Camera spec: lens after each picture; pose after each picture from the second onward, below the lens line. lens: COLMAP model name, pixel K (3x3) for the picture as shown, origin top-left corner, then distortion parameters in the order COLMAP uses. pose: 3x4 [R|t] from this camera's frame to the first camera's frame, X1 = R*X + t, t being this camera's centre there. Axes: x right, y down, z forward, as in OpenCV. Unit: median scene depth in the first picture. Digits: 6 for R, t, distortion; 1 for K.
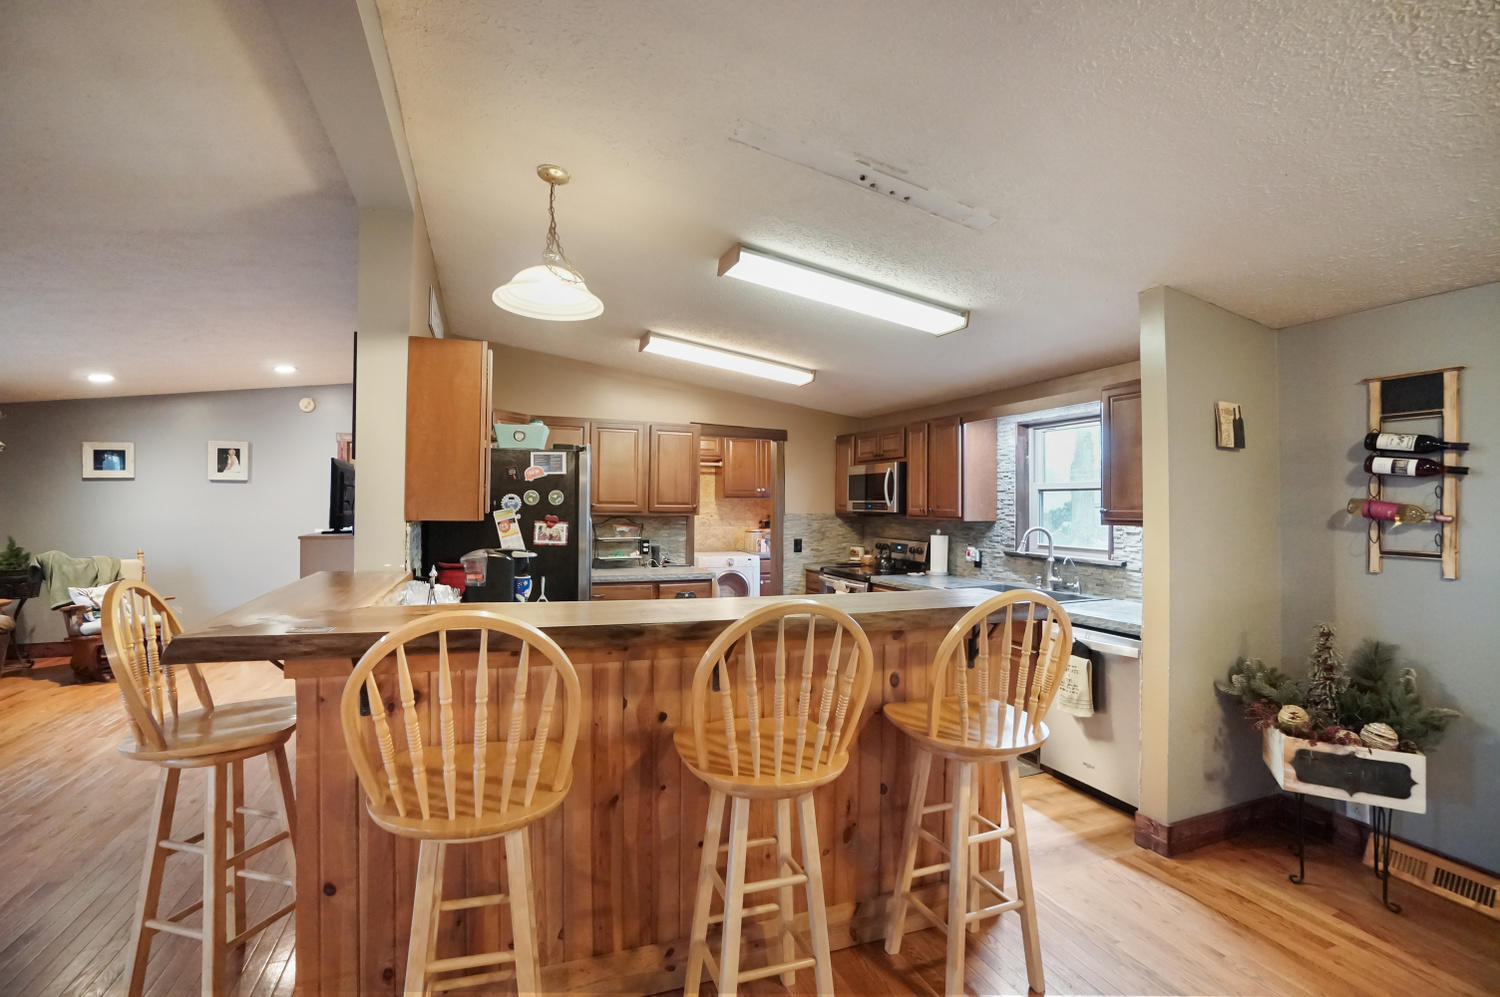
lens RADIAL K [[659.7, 0, 738.2], [0, 659.7, 499.6], [0, 0, 1]] dist [-0.021998, 0.000278]
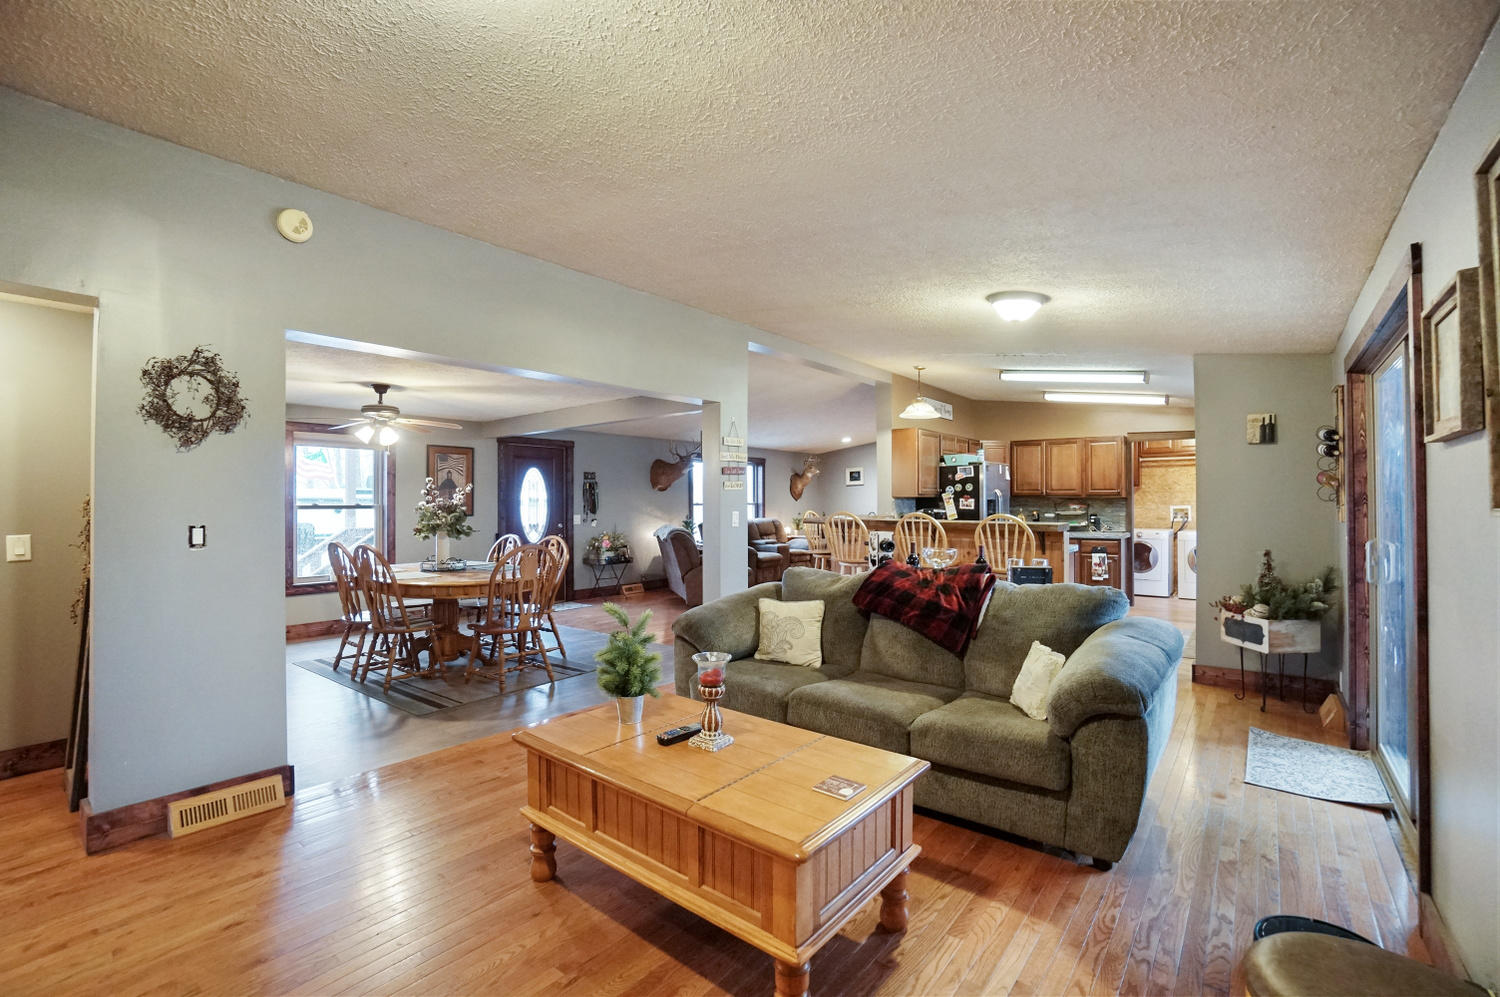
lens RADIAL K [[658.7, 0, 750.0], [0, 658.7, 498.5], [0, 0, 1]] dist [-0.037923, -0.000004]
pose [[0.510320, -0.013734, -0.859875, 0.913594], [0.014853, 0.999864, -0.007155, 0.029391], [0.859856, -0.009120, 0.510455, -0.539898]]
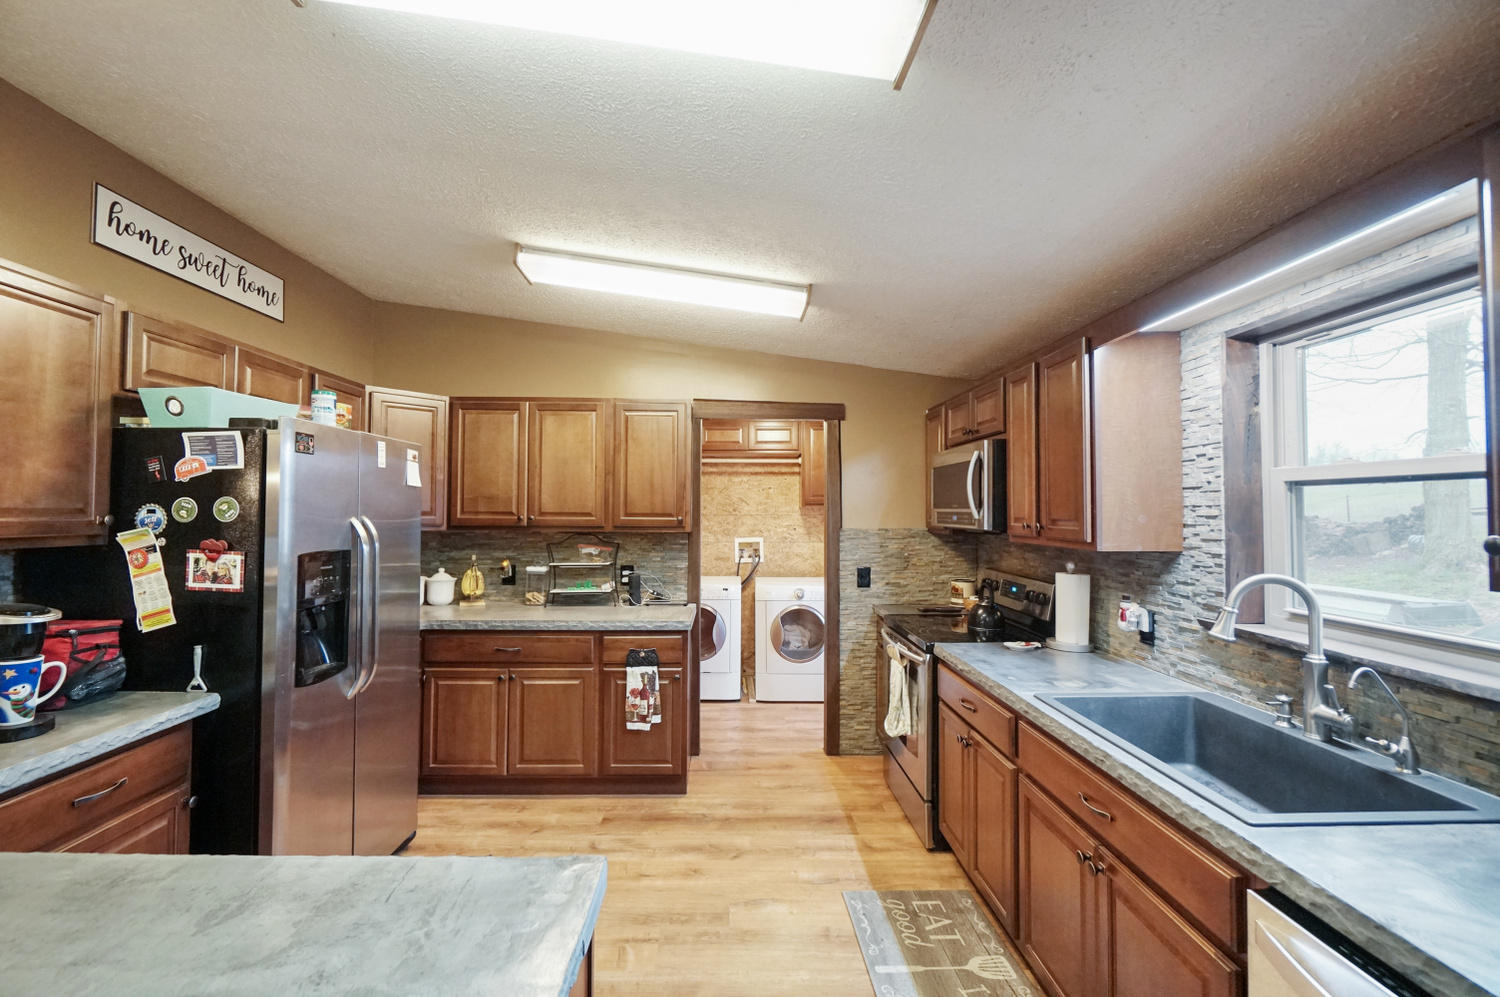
lens RADIAL K [[640.2, 0, 734.5], [0, 640.2, 497.8], [0, 0, 1]] dist [-0.003352, 0.000259]
pose [[0.938018, -0.012135, -0.346374, 0.259767], [0.007036, 0.999848, -0.015974, -0.000737], [0.346515, 0.012547, 0.937961, 0.476526]]
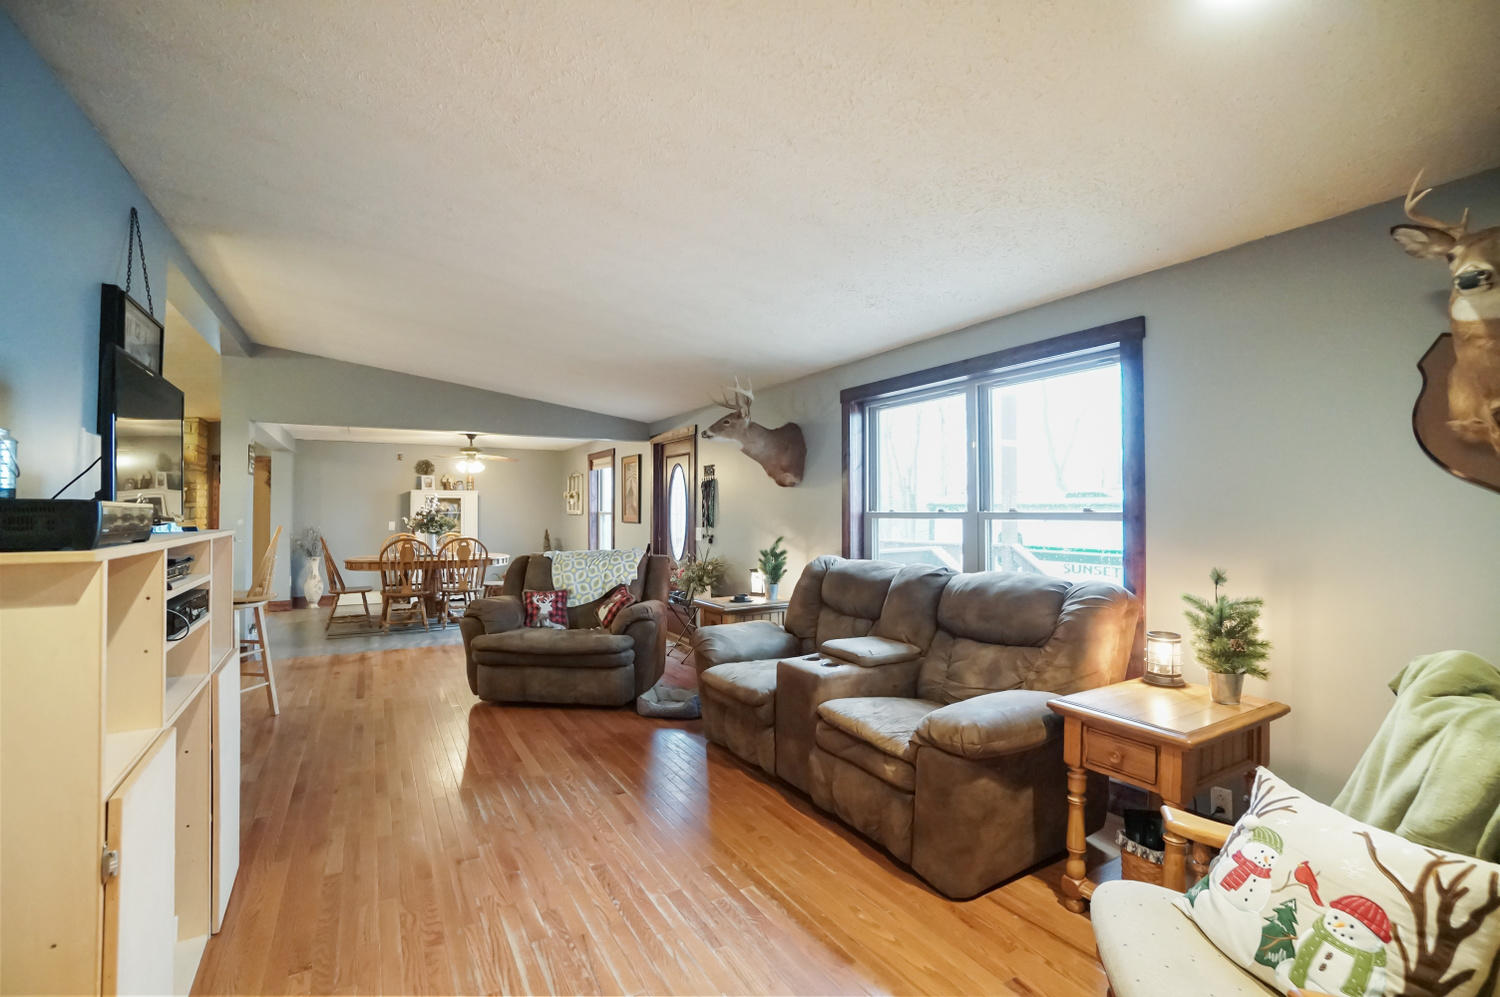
lens RADIAL K [[650.8, 0, 724.9], [0, 650.8, 500.7], [0, 0, 1]] dist [-0.037936, 0.000403]
pose [[-0.988989, -0.008363, -0.147752, -0.860936], [-0.004937, 0.999711, -0.023541, 0.031575], [0.147906, -0.022553, -0.988744, 1.366251]]
